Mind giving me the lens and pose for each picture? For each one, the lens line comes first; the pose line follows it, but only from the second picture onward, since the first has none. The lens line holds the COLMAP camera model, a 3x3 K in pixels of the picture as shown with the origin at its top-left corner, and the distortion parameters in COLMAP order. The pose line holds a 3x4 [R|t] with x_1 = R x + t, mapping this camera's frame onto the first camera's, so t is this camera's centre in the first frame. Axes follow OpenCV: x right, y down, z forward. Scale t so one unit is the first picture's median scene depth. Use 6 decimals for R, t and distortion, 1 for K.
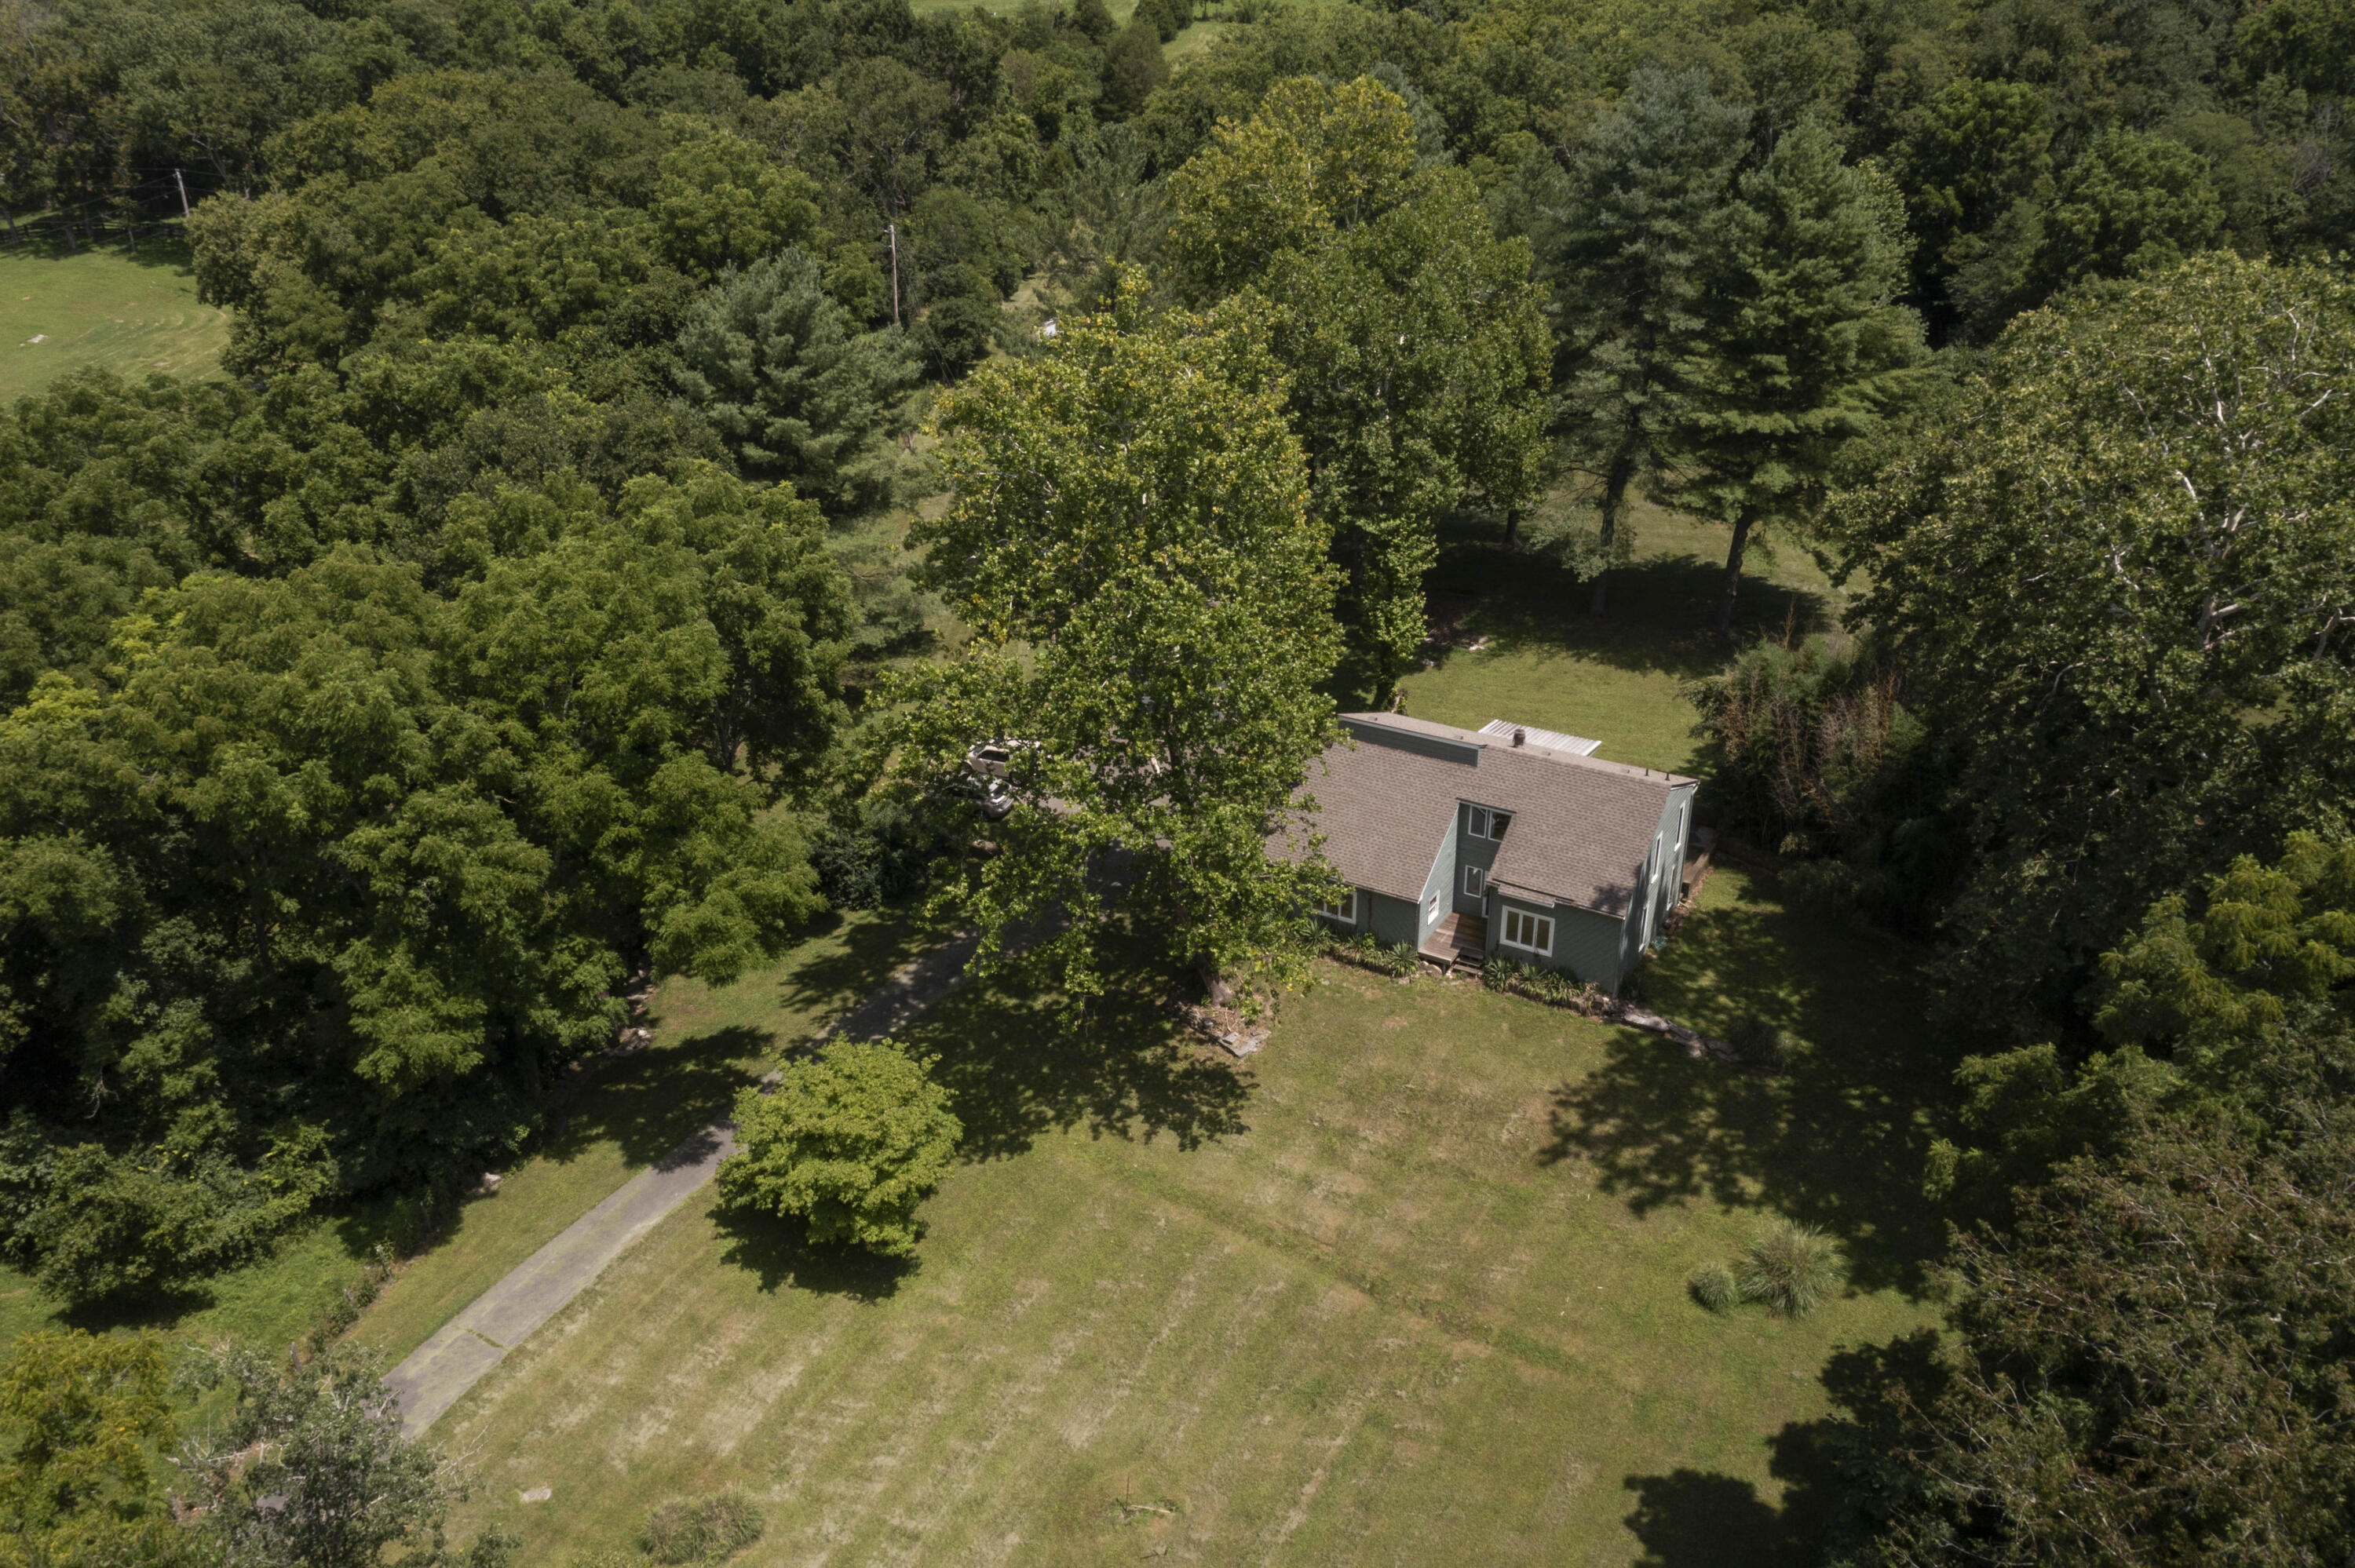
lens RADIAL K [[1894.3, 0, 1178.3], [0, 1894.3, 782.0], [0, 0, 1]] dist [-0.006844, 0.003450]
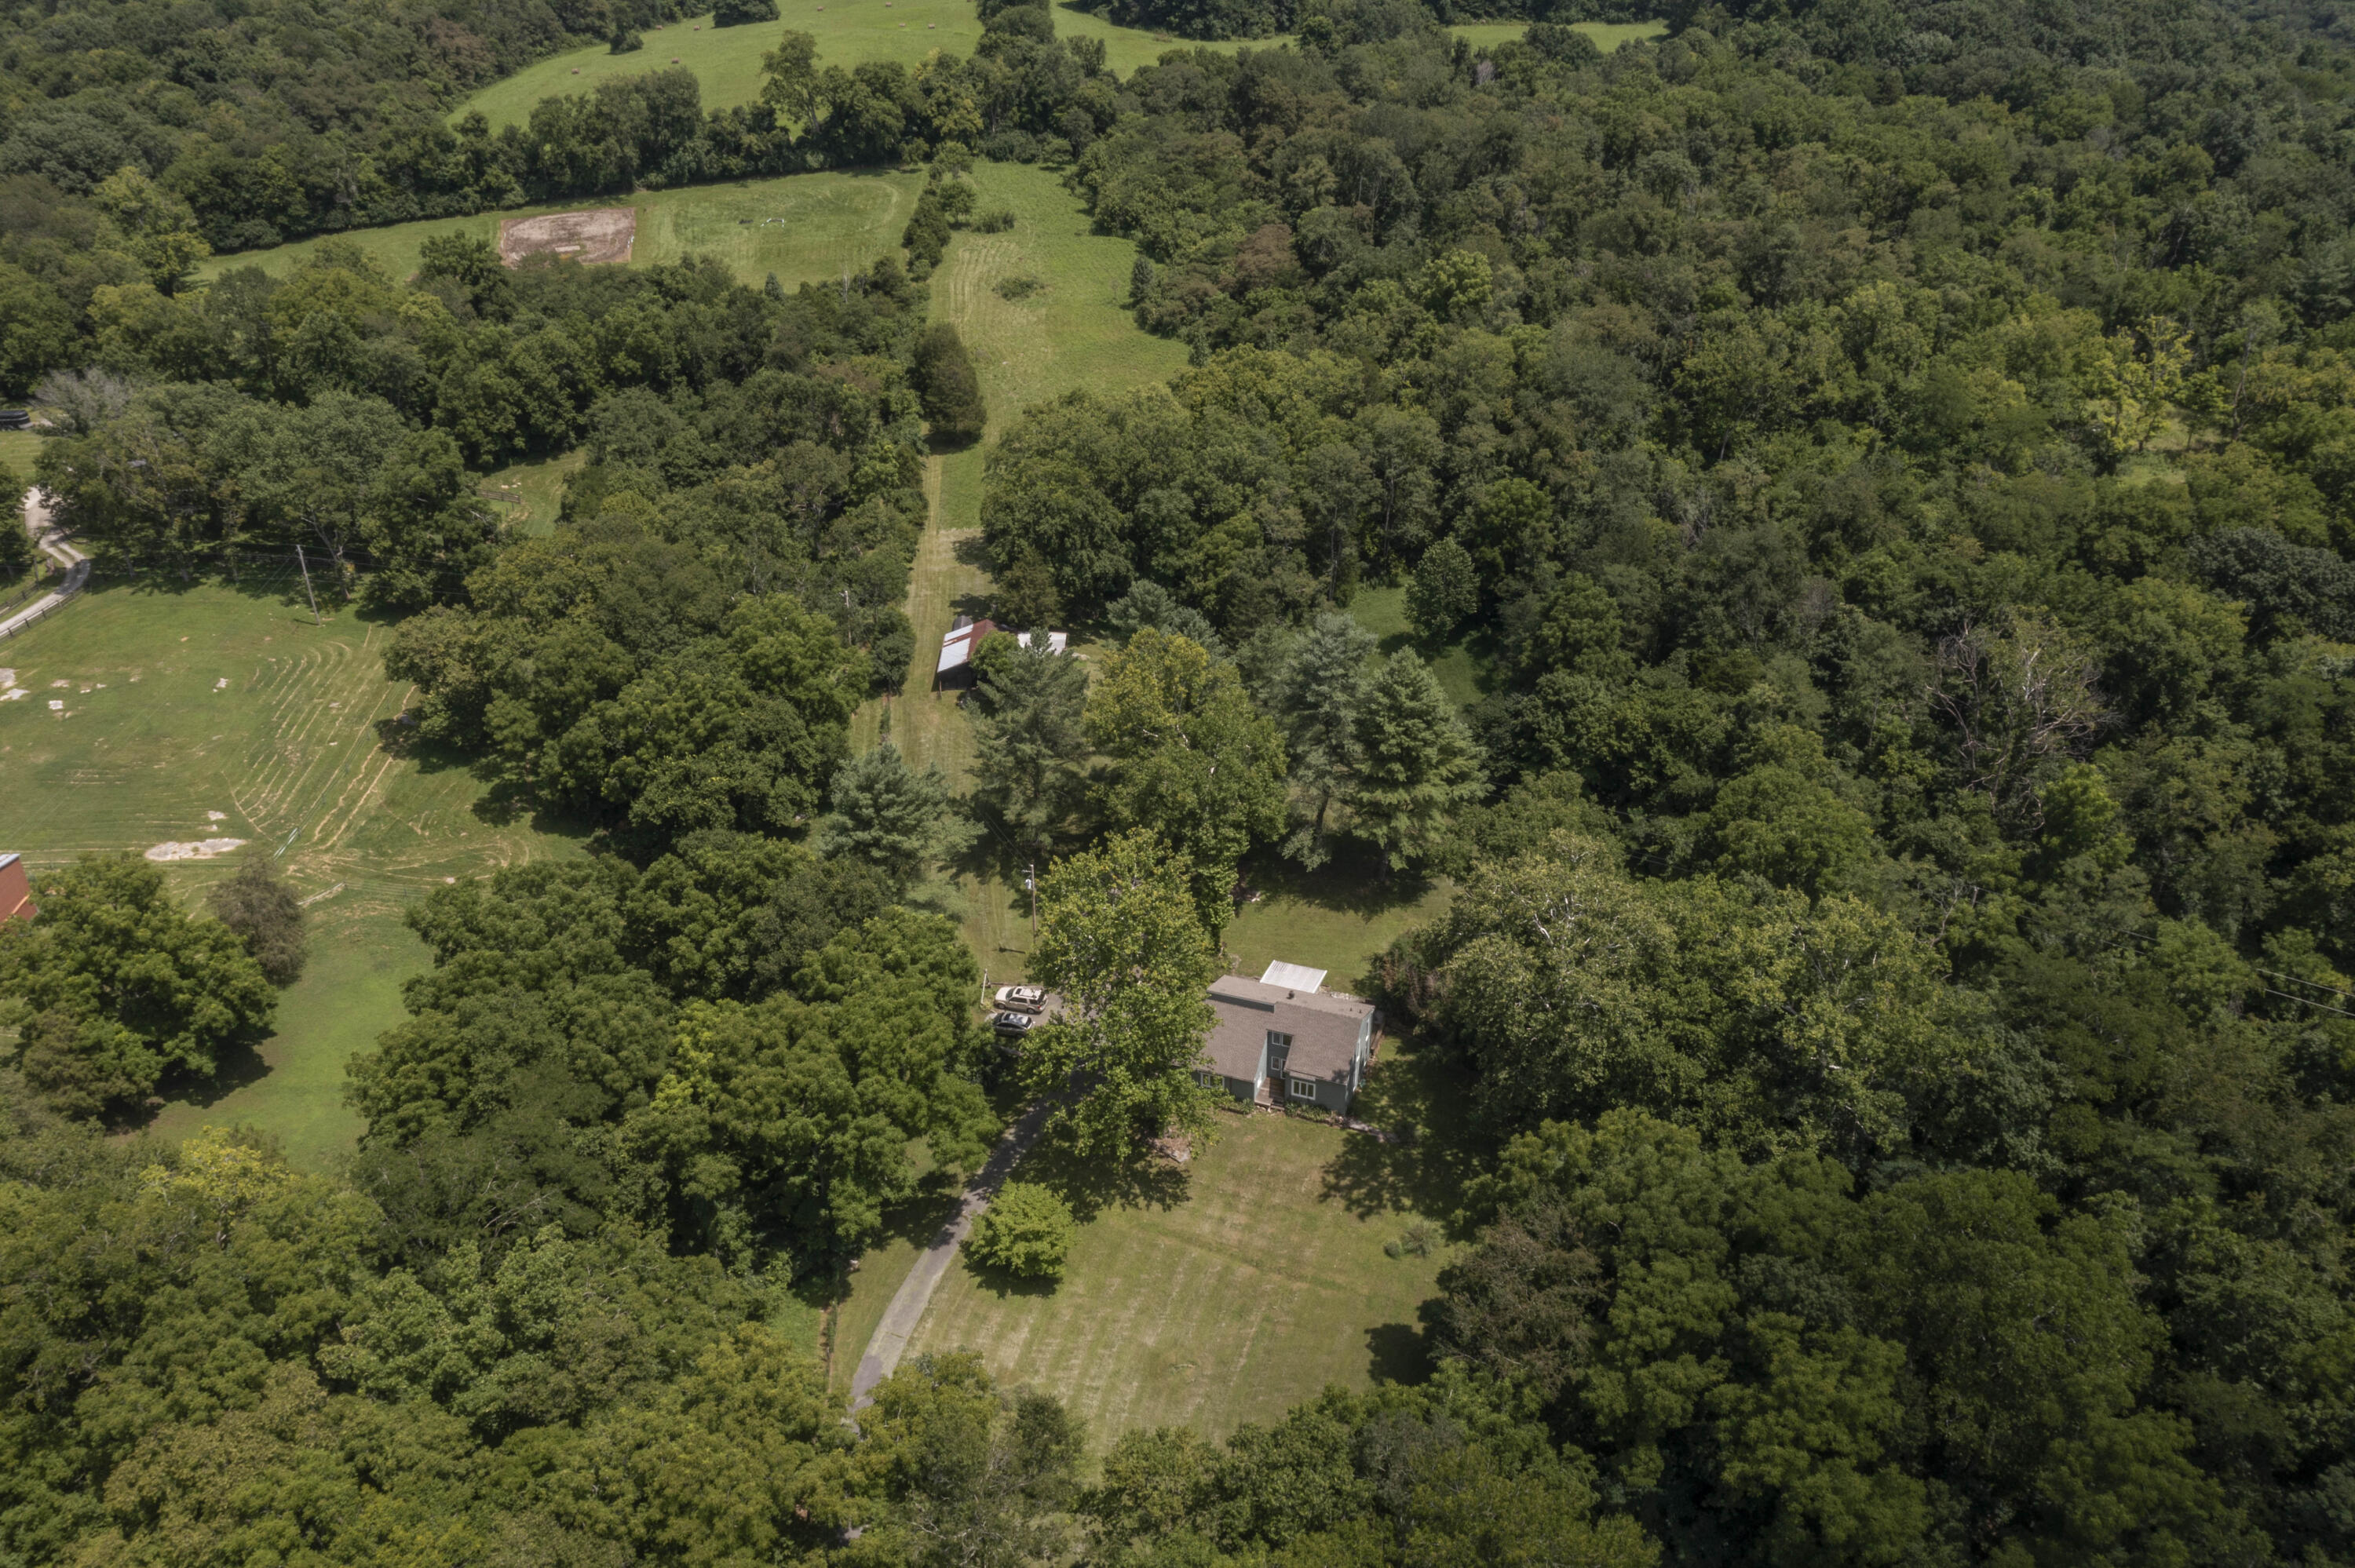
lens RADIAL K [[1894.3, 0, 1177.6], [0, 1894.3, 785.6], [0, 0, 1]] dist [-0.006844, 0.003450]
pose [[0.984186, -0.089039, 0.153132, -0.274689], [0.078690, 0.994268, 0.072377, -0.459468], [-0.158699, -0.059183, 0.985552, -1.164341]]
